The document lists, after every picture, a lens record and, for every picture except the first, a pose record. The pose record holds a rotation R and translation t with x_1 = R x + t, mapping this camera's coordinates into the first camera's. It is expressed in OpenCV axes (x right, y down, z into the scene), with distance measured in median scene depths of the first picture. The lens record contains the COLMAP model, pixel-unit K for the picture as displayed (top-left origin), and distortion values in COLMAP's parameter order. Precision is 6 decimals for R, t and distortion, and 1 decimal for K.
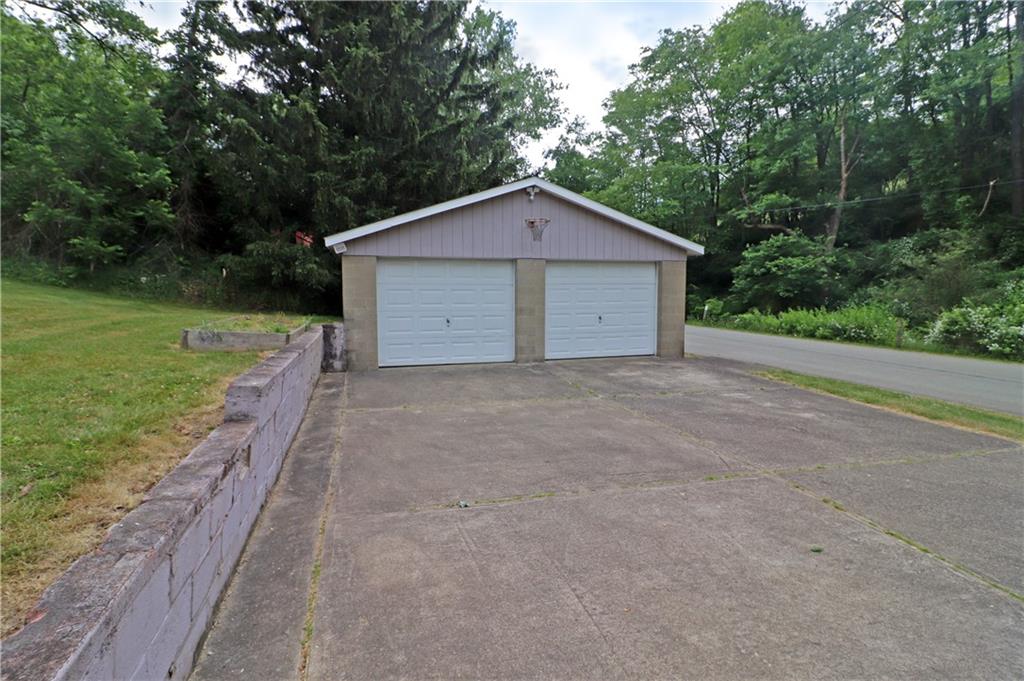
lens RADIAL K [[477.1, 0, 516.7], [0, 477.1, 331.8], [0, 0, 1]] dist [-0.003757, -0.008150]
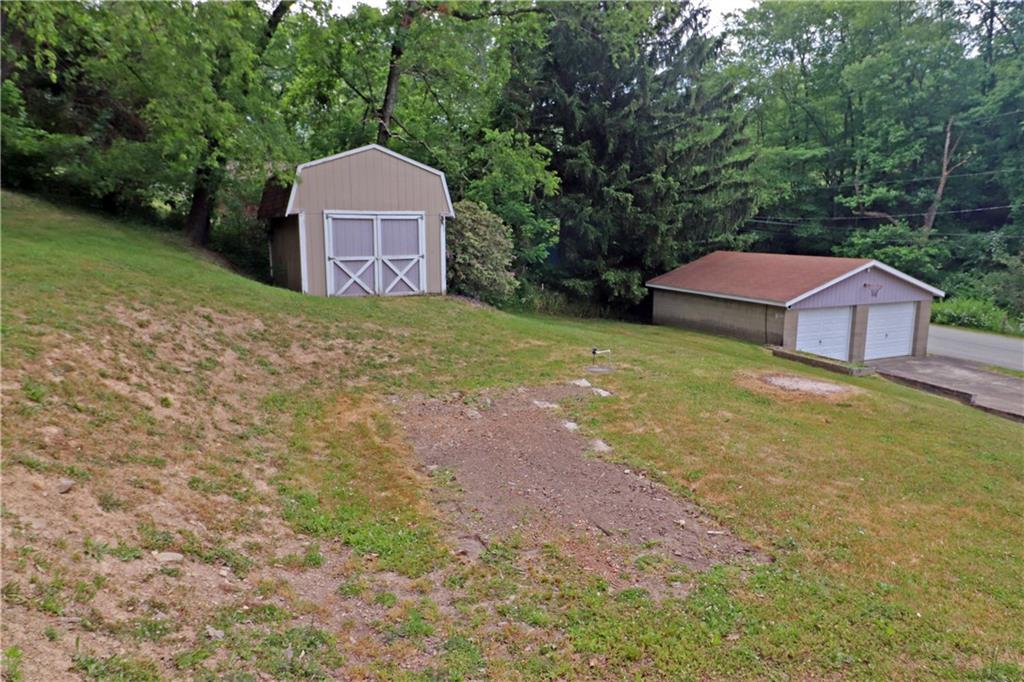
lens RADIAL K [[631.7, 0, 513.5], [0, 631.7, 337.5], [0, 0, 1]] dist [-0.004522, 0.002326]
pose [[0.991783, -0.022082, 0.126014, -0.678967], [0.010093, 0.995426, 0.094997, -0.117587], [-0.127536, -0.092944, 0.987469, -0.504140]]
